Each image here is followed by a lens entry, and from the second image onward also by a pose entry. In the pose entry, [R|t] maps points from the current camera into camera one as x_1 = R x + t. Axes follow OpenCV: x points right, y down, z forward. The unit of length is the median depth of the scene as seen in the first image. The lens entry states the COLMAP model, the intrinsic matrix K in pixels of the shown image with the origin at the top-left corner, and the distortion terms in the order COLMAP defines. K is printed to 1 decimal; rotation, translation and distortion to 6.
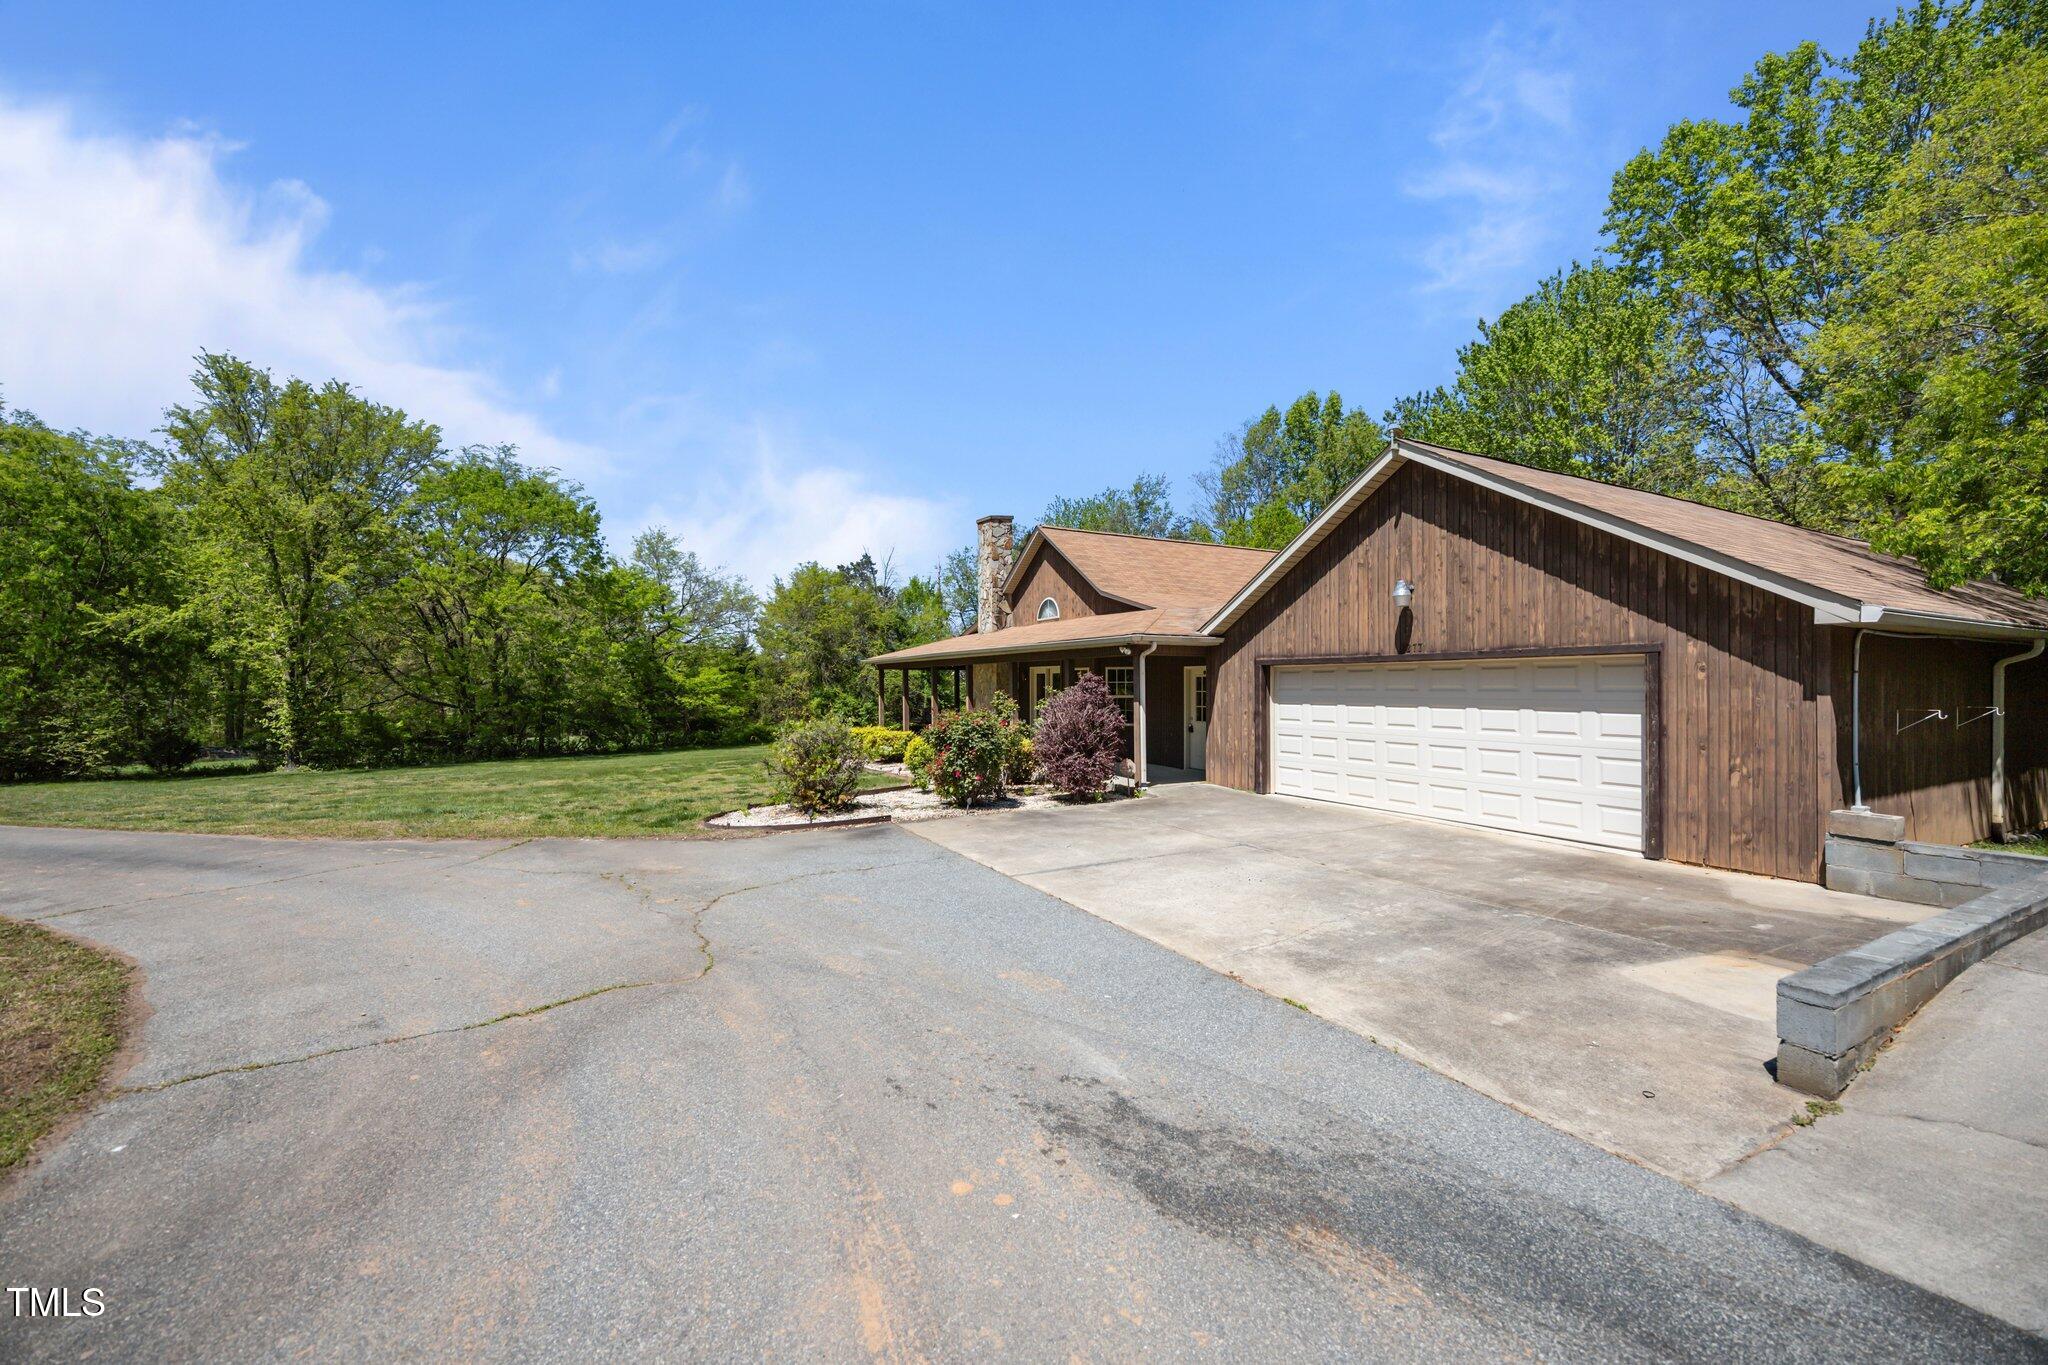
lens RADIAL K [[778.2, 0, 1016.4], [0, 778.2, 685.6], [0, 0, 1]] dist [-0.007083, 0.000270]
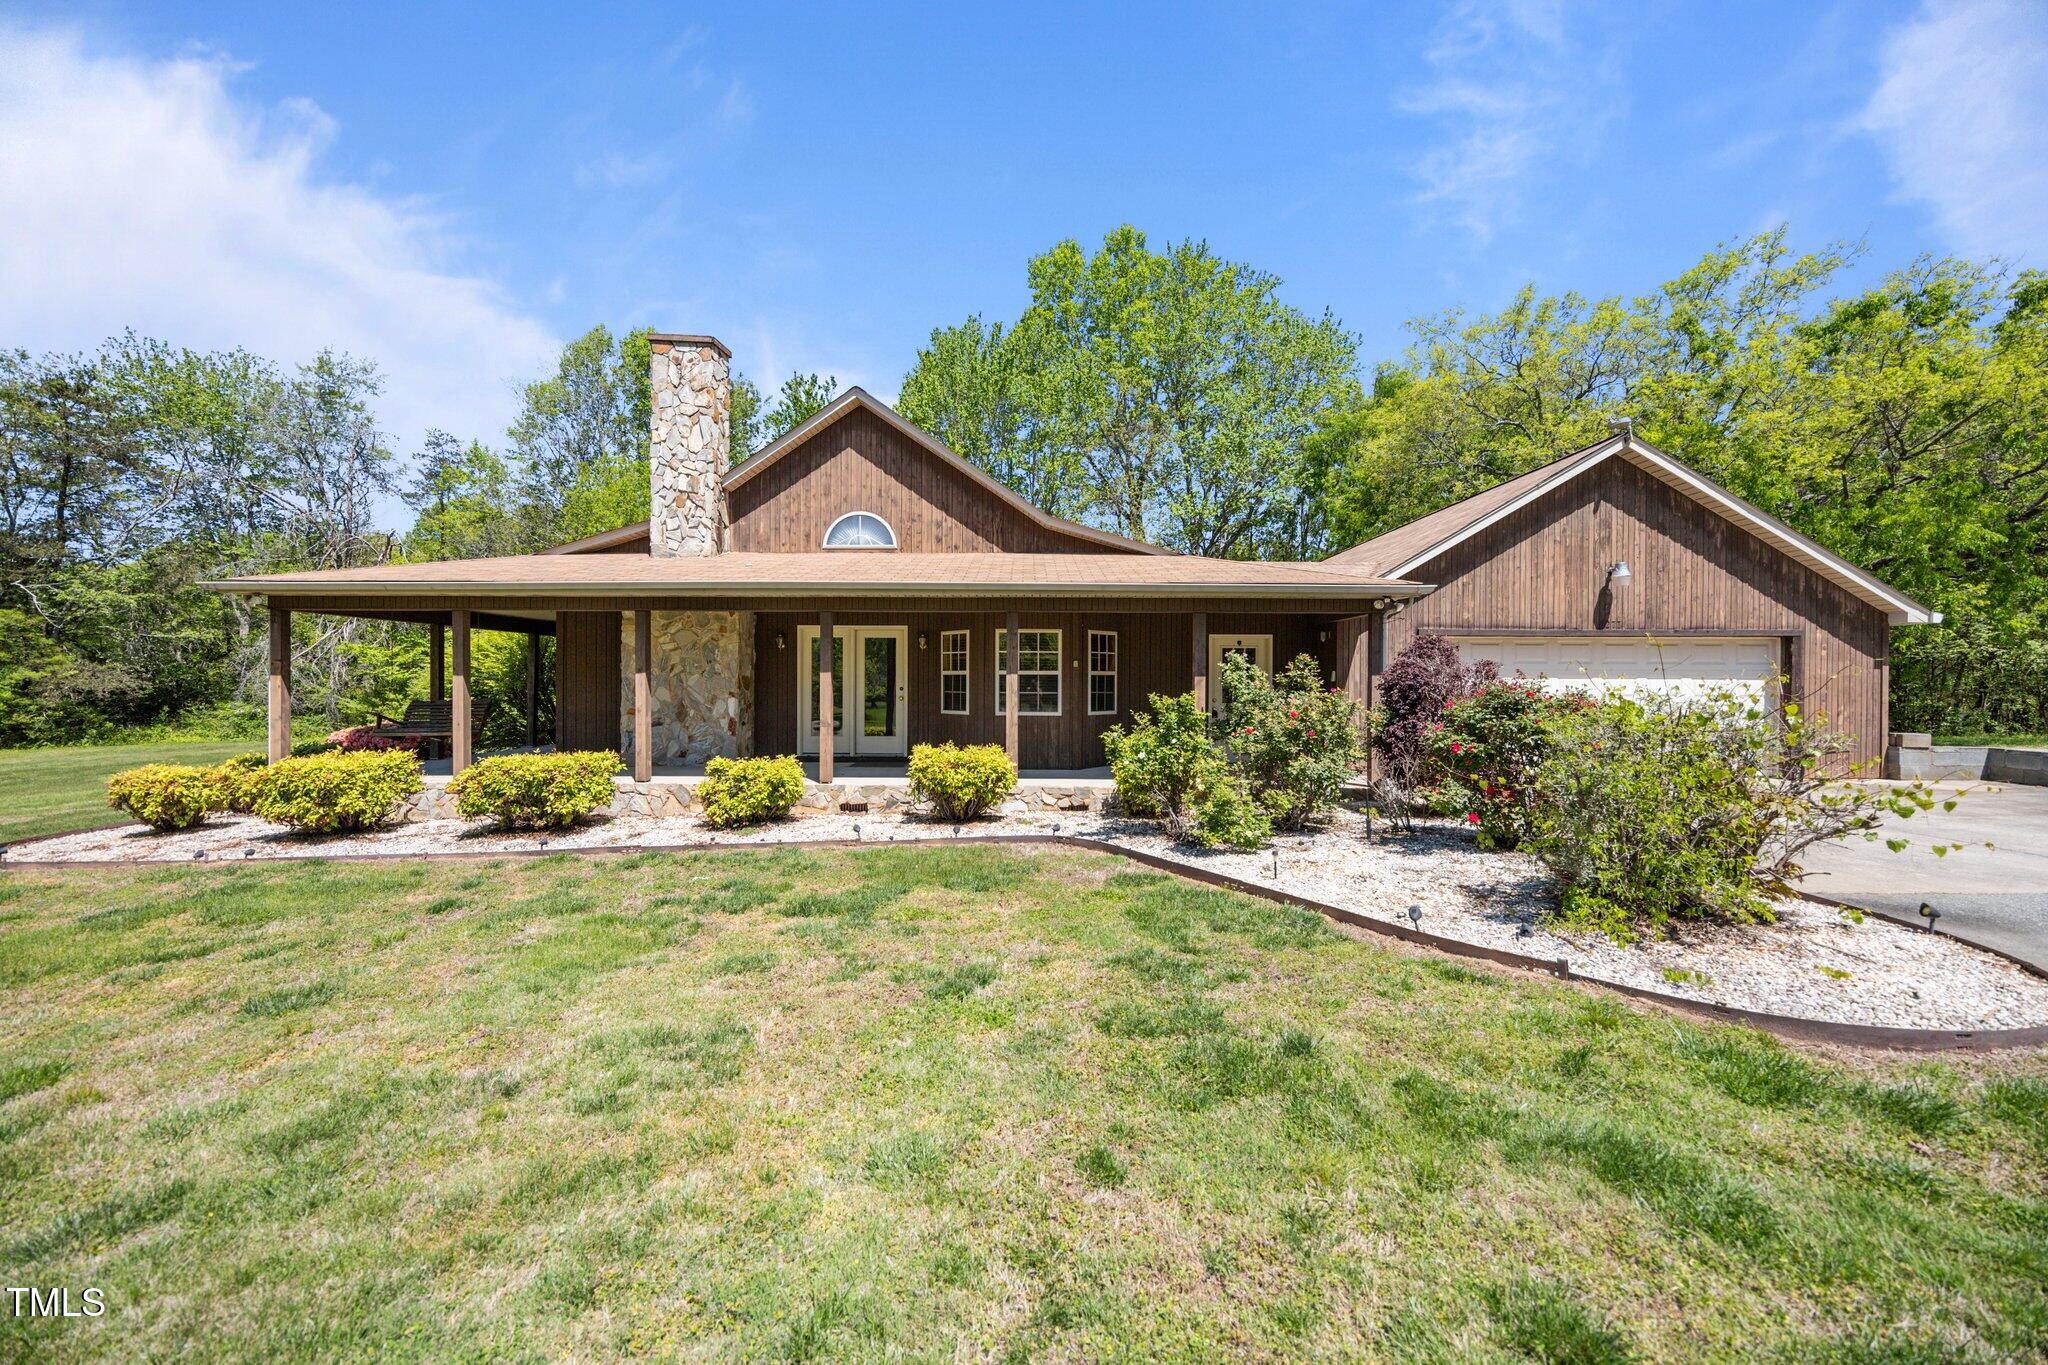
lens RADIAL K [[778.2, 0, 1018.8], [0, 778.2, 685.8], [0, 0, 1]] dist [-0.007083, 0.000270]
pose [[0.475813, -0.000908, 0.879546, -0.833901], [-0.004875, 0.999981, 0.003669, 0.037731], [-0.879533, -0.006034, 0.475800, 1.172234]]
